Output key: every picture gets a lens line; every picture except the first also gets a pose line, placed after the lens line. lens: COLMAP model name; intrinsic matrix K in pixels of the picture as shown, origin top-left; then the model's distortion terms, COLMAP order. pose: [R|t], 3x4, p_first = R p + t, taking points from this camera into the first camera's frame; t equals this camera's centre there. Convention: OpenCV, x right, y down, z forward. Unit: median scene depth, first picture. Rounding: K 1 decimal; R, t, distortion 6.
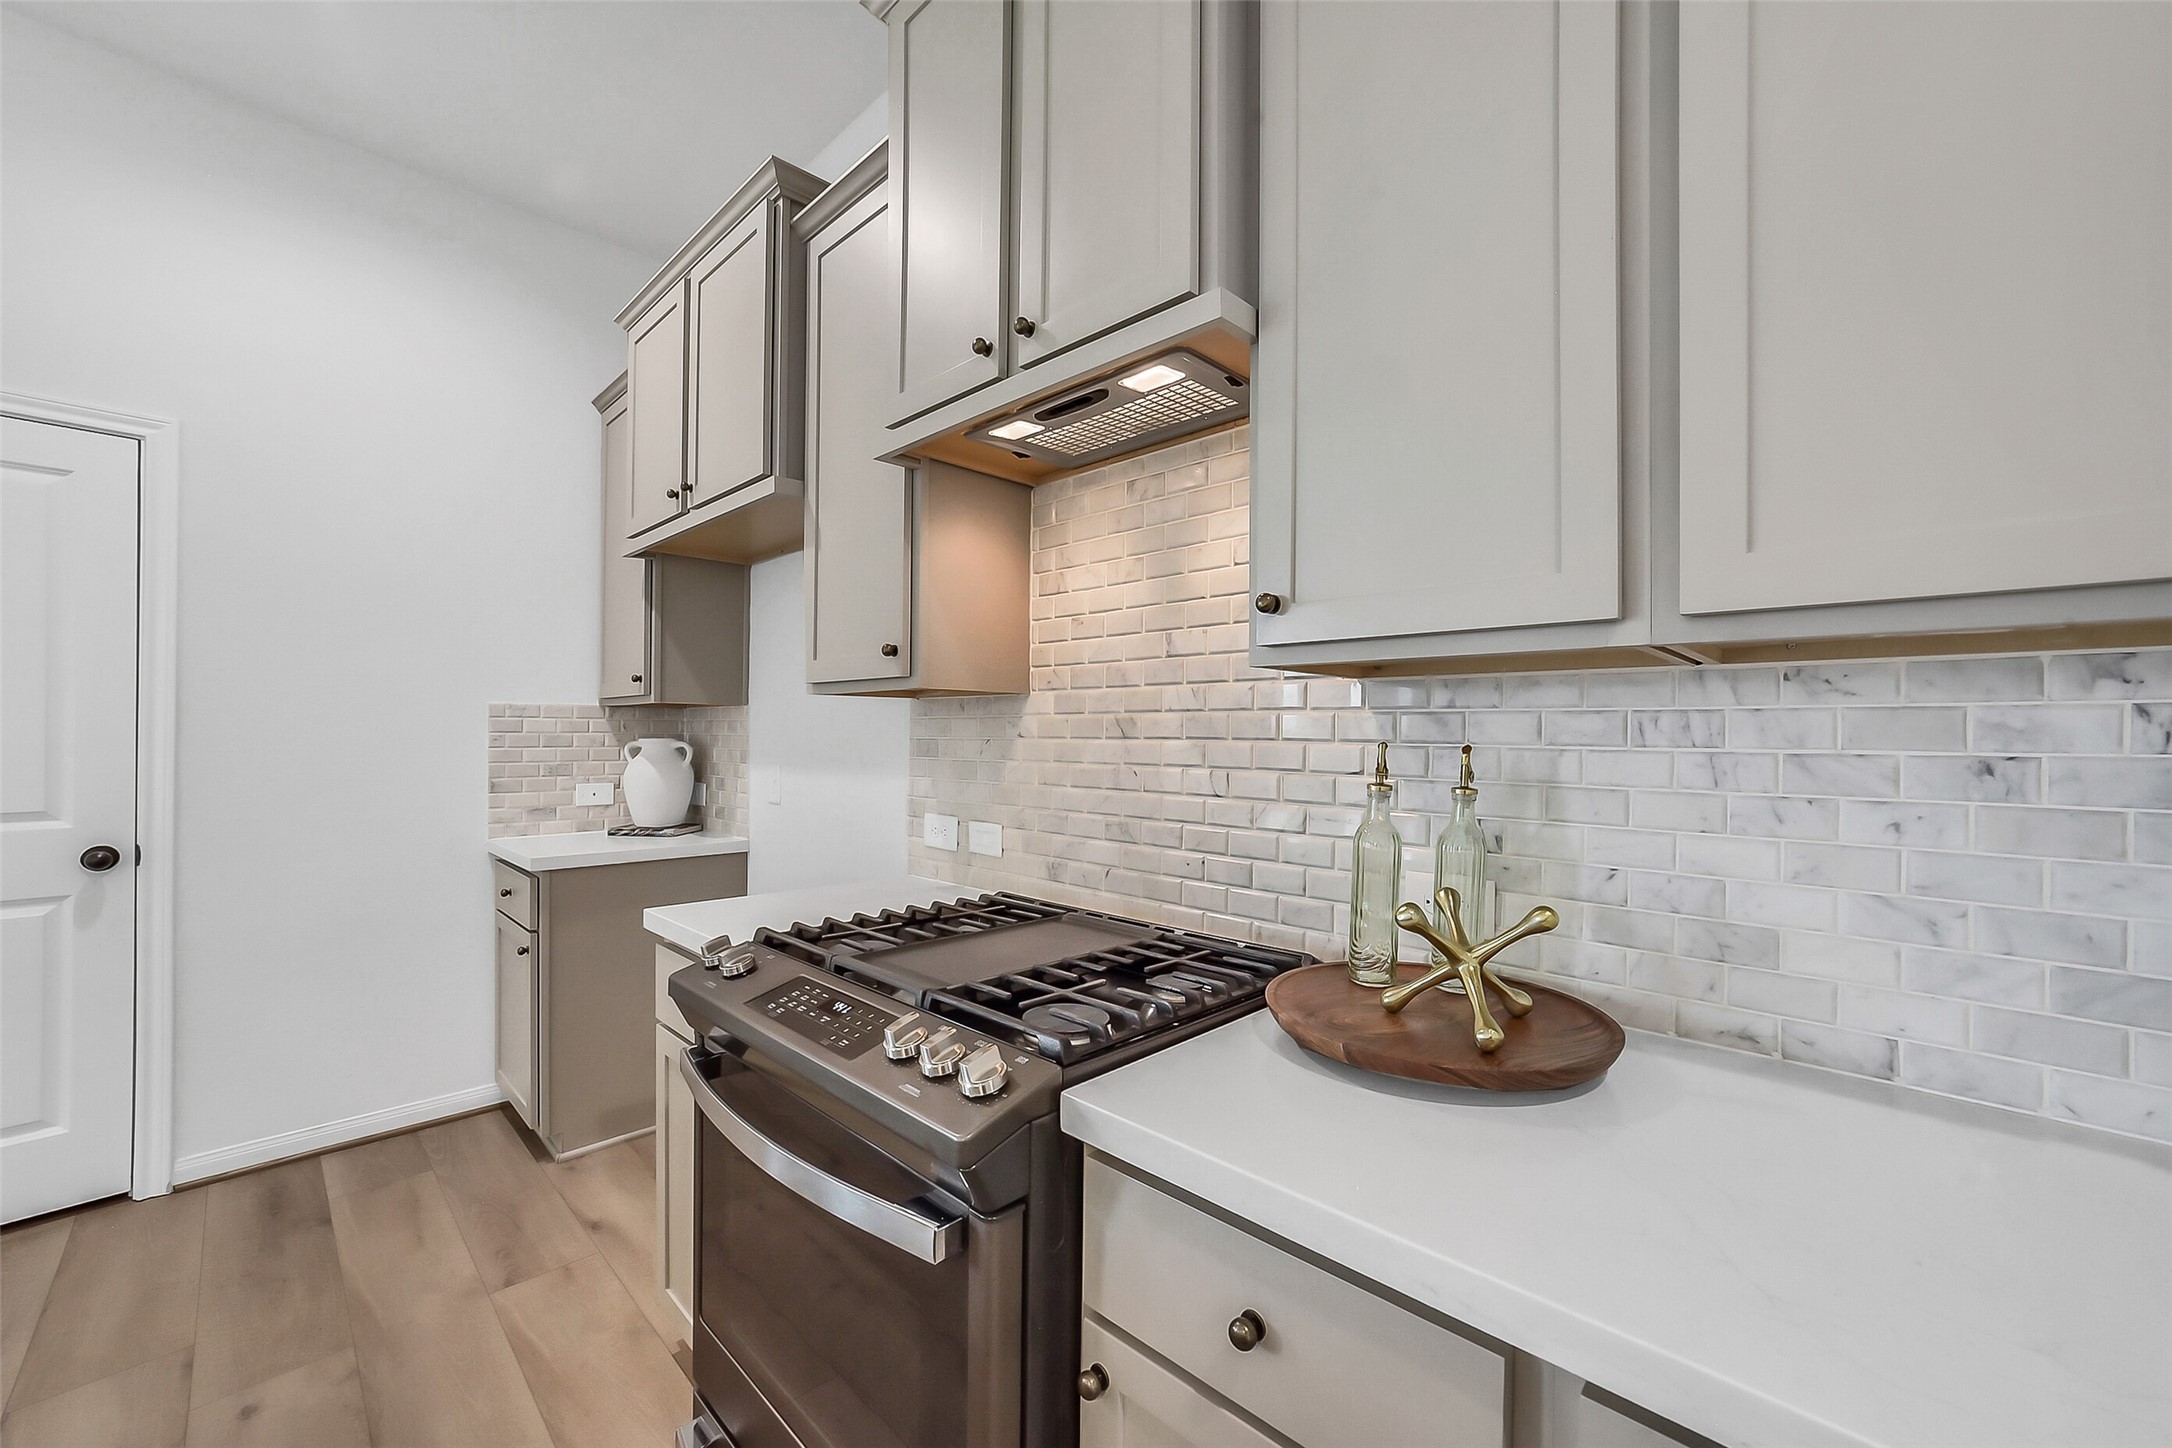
lens RADIAL K [[849.3, 0, 1084.4], [0, 849.3, 734.5], [0, 0, 1]] dist [-0.023386, 0.007214]
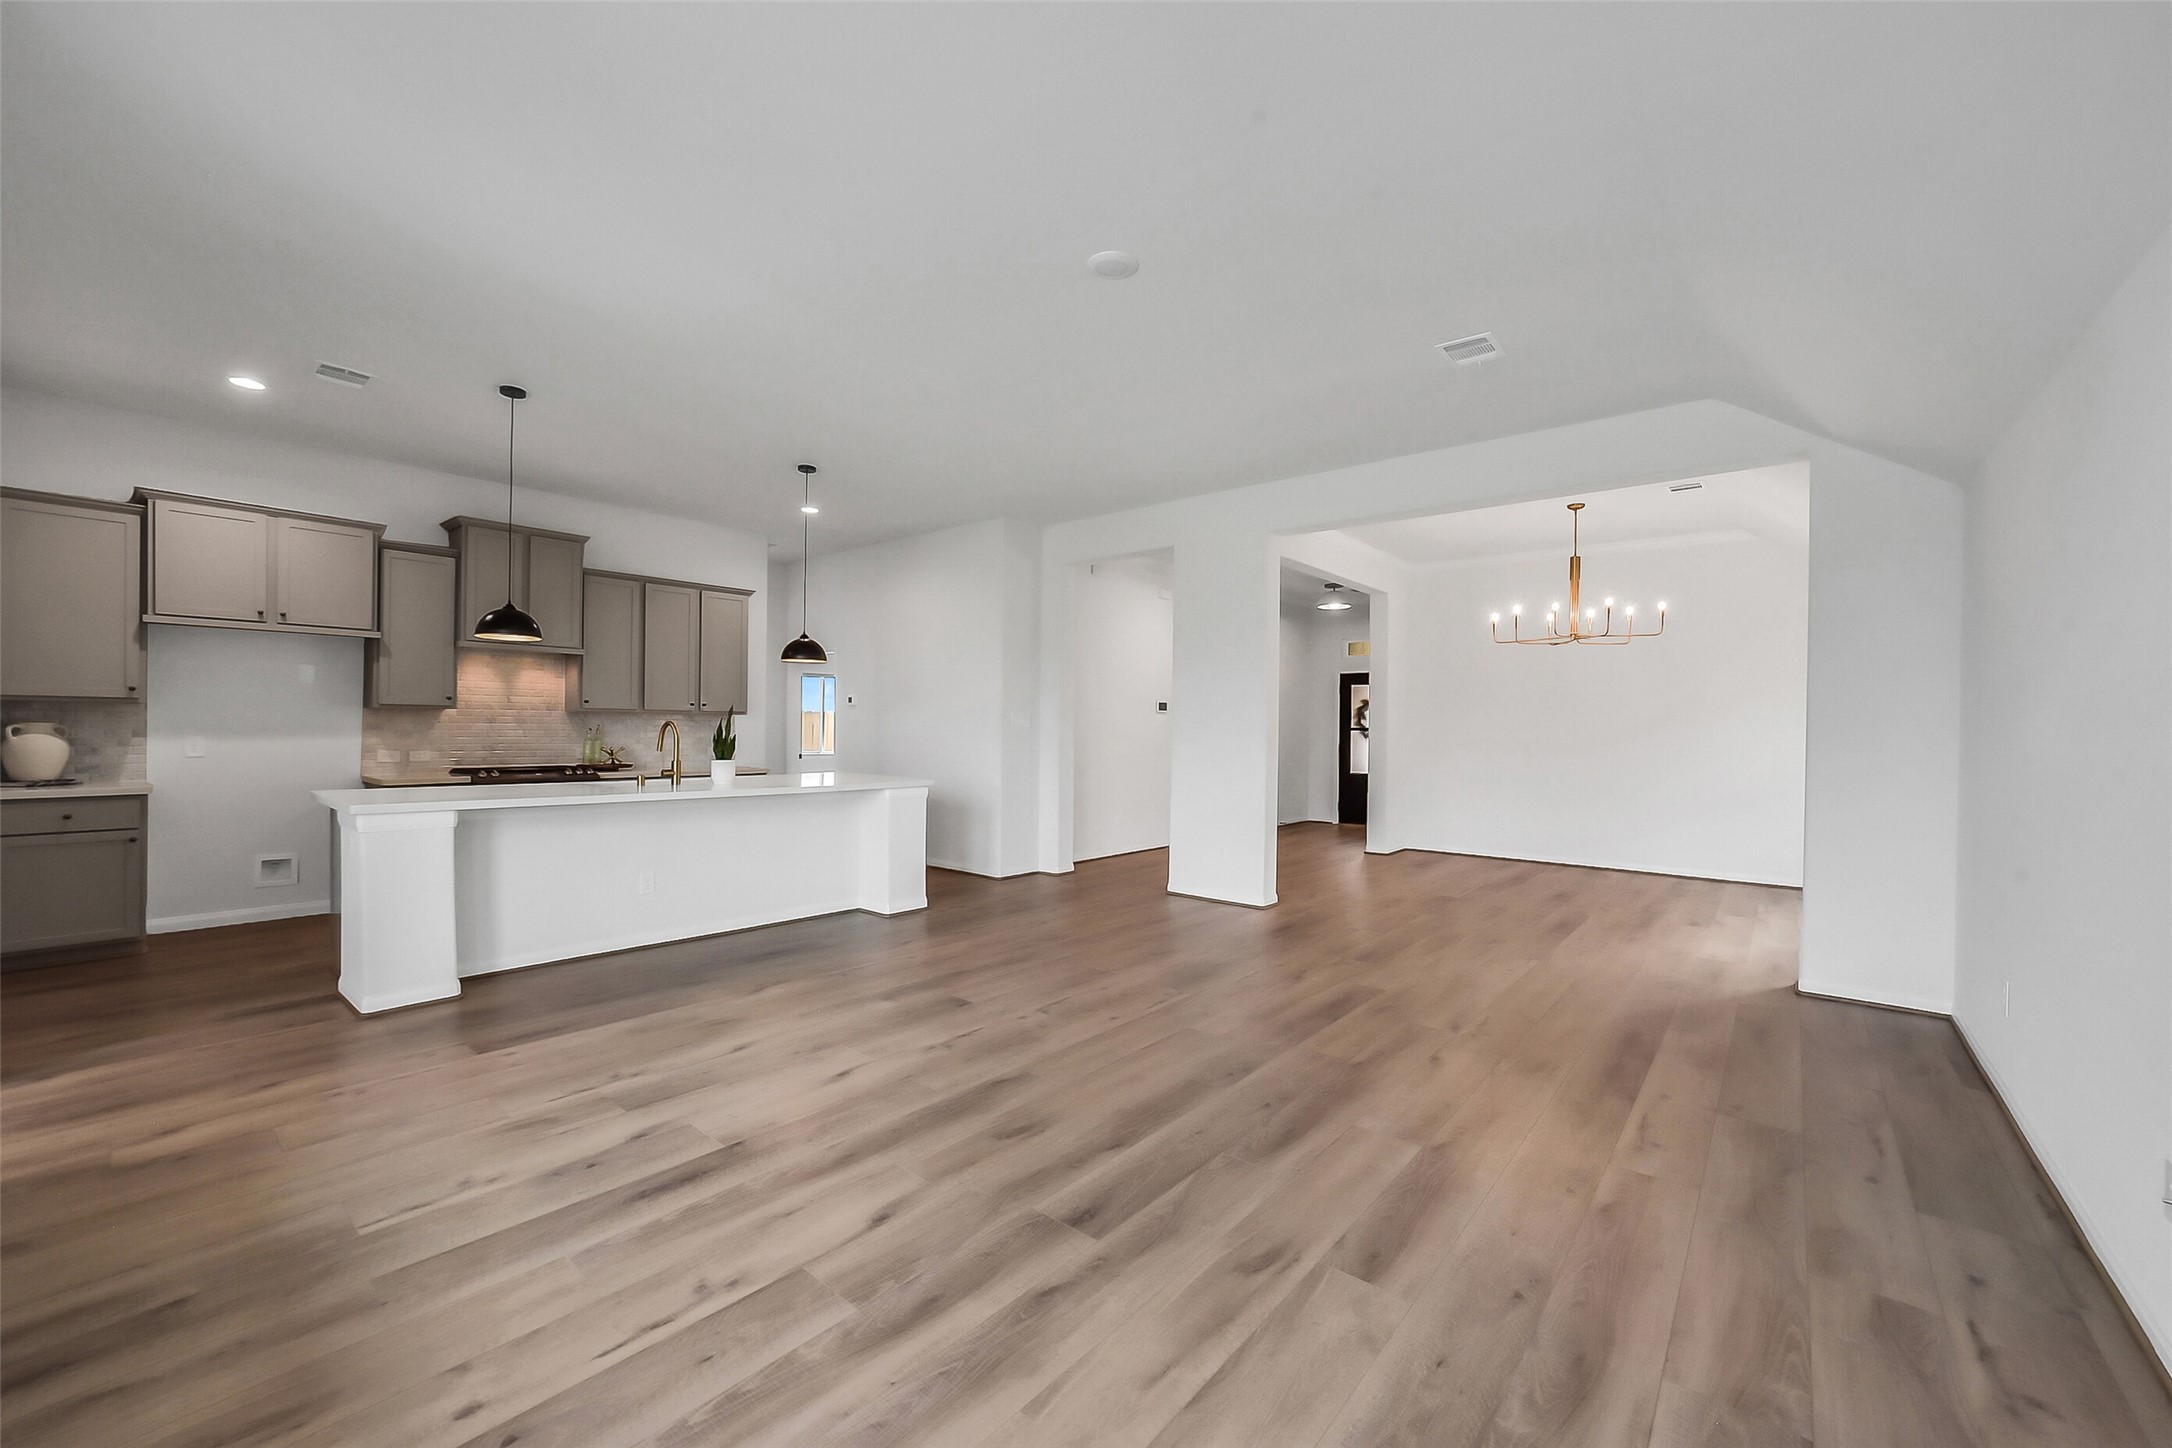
lens RADIAL K [[849.3, 0, 1095.9], [0, 849.3, 739.2], [0, 0, 1]] dist [-0.023386, 0.007214]
pose [[-0.074656, -0.020932, 0.996990, -3.062650], [-0.012722, 0.999718, 0.020037, -0.026313], [-0.997128, -0.011188, -0.074902, -1.103257]]
